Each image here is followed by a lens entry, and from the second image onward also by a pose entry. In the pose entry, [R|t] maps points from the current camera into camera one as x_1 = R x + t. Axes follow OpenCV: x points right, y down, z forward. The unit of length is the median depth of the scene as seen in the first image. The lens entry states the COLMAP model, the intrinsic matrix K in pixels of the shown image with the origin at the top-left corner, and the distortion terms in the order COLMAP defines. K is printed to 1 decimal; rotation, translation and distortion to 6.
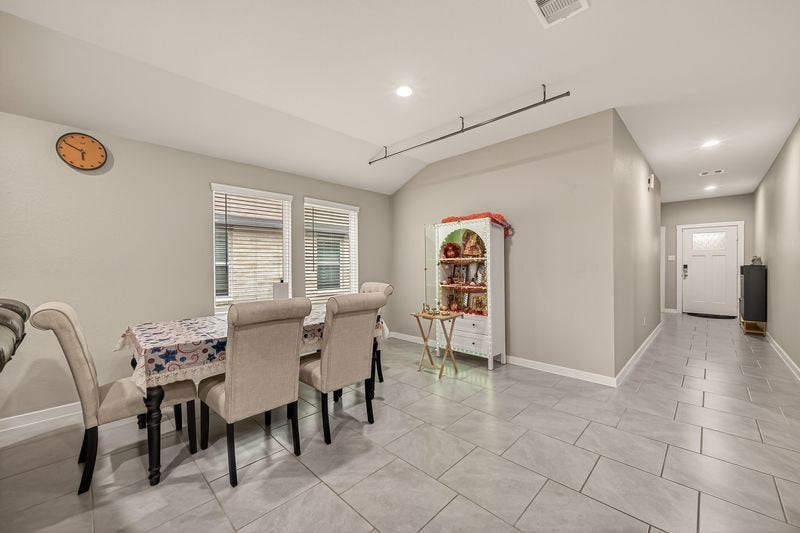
lens RADIAL K [[314.4, 0, 400.0], [0, 314.4, 266.5], [0, 0, 1]] dist [0.002664, 0.000157]
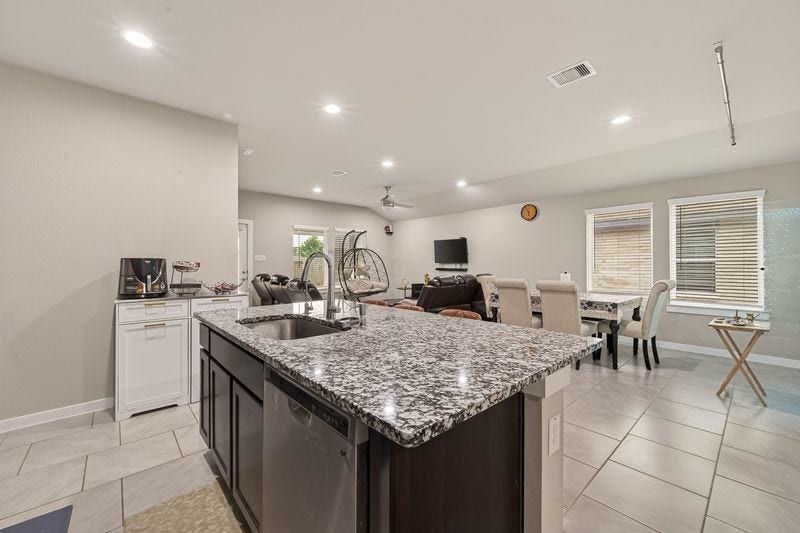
lens RADIAL K [[322.0, 0, 405.4], [0, 322.0, 264.7], [0, 0, 1]] dist [-0.000082, 0.000032]
pose [[-0.063410, 0.013214, -0.997900, 0.956440], [-0.003623, 0.999903, 0.013471, -0.011079], [0.997981, 0.004469, -0.063356, 0.186752]]
